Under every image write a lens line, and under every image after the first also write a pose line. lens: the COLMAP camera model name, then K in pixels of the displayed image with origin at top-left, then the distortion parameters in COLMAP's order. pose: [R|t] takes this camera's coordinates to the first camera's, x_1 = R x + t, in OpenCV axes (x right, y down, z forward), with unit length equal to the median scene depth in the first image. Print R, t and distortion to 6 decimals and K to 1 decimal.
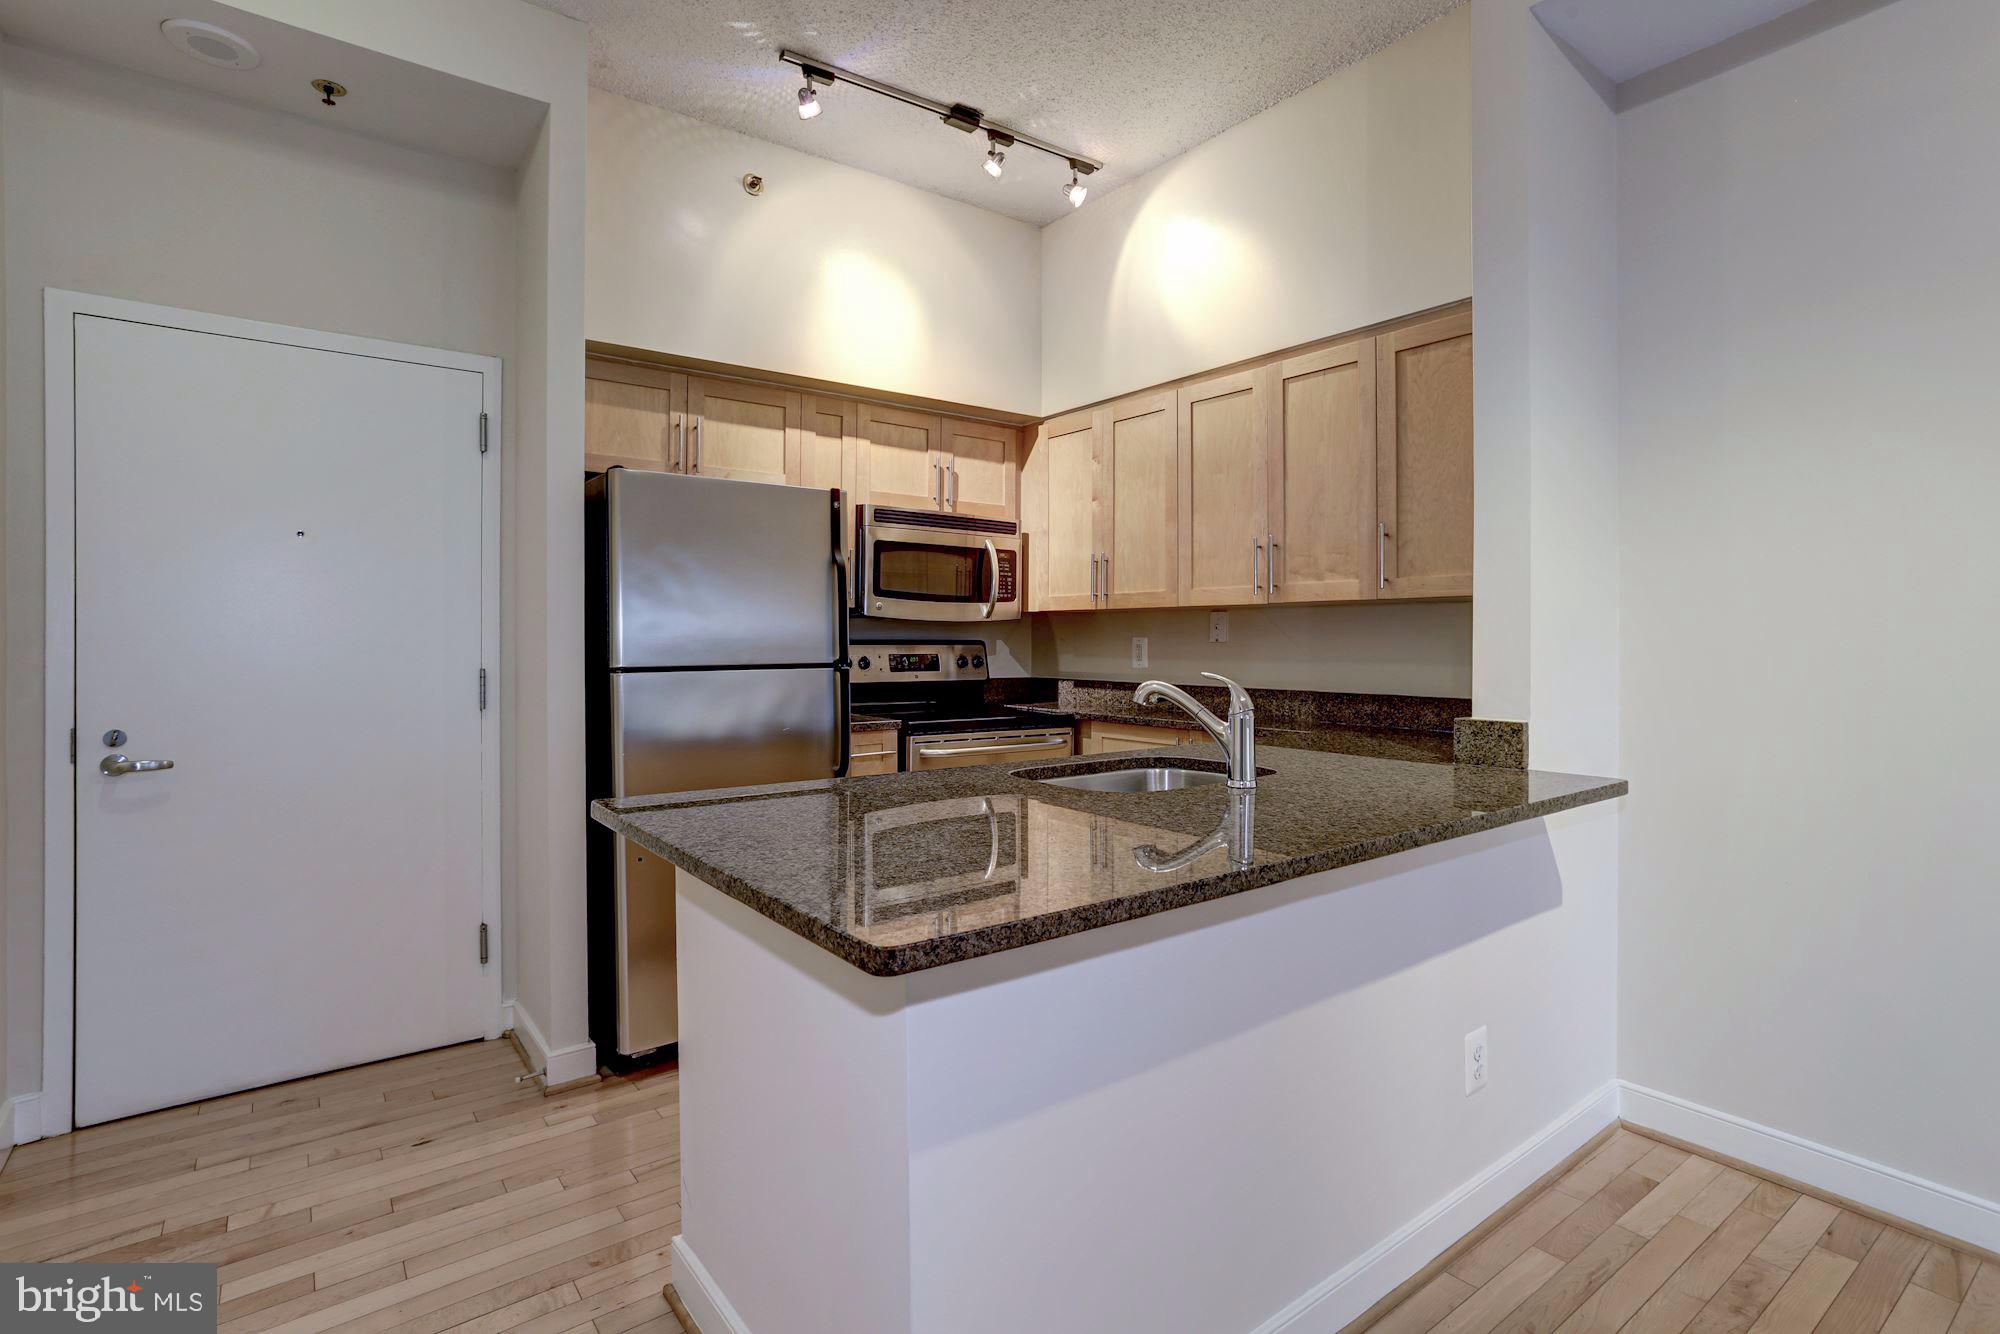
lens RADIAL K [[978.7, 0, 985.7], [0, 978.7, 636.8], [0, 0, 1]] dist [-0.051728, 0.031903]
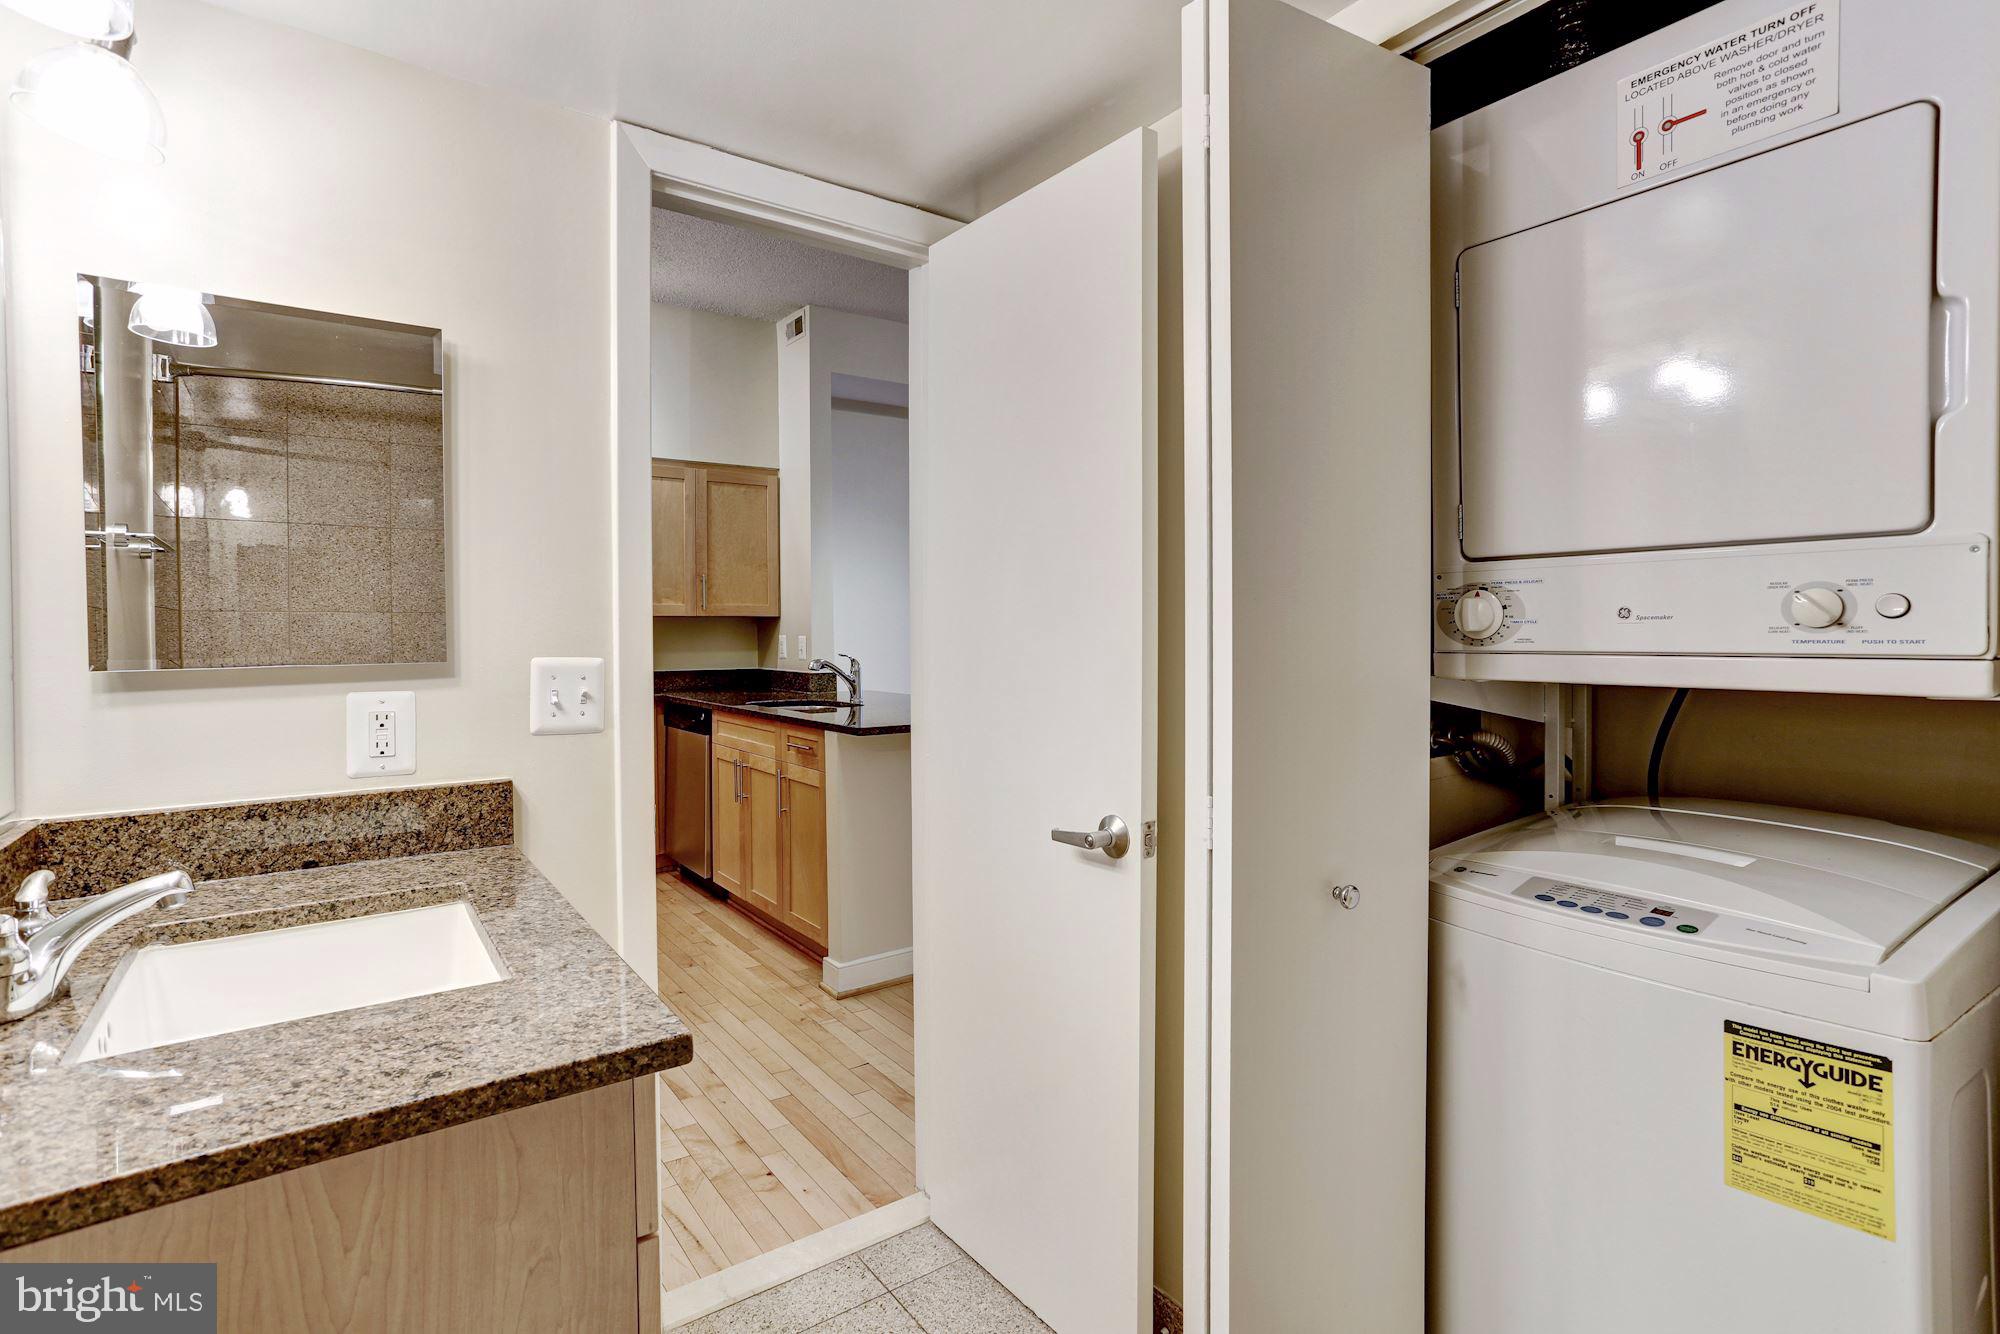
lens RADIAL K [[960.5, 0, 986.6], [0, 960.5, 644.0], [0, 0, 1]] dist [-0.057257, 0.038349]
pose [[0.016674, -0.015806, 0.999736, -0.990945], [0.000848, 0.999875, 0.015794, -0.010990], [-0.999861, 0.000584, 0.016685, 0.318864]]
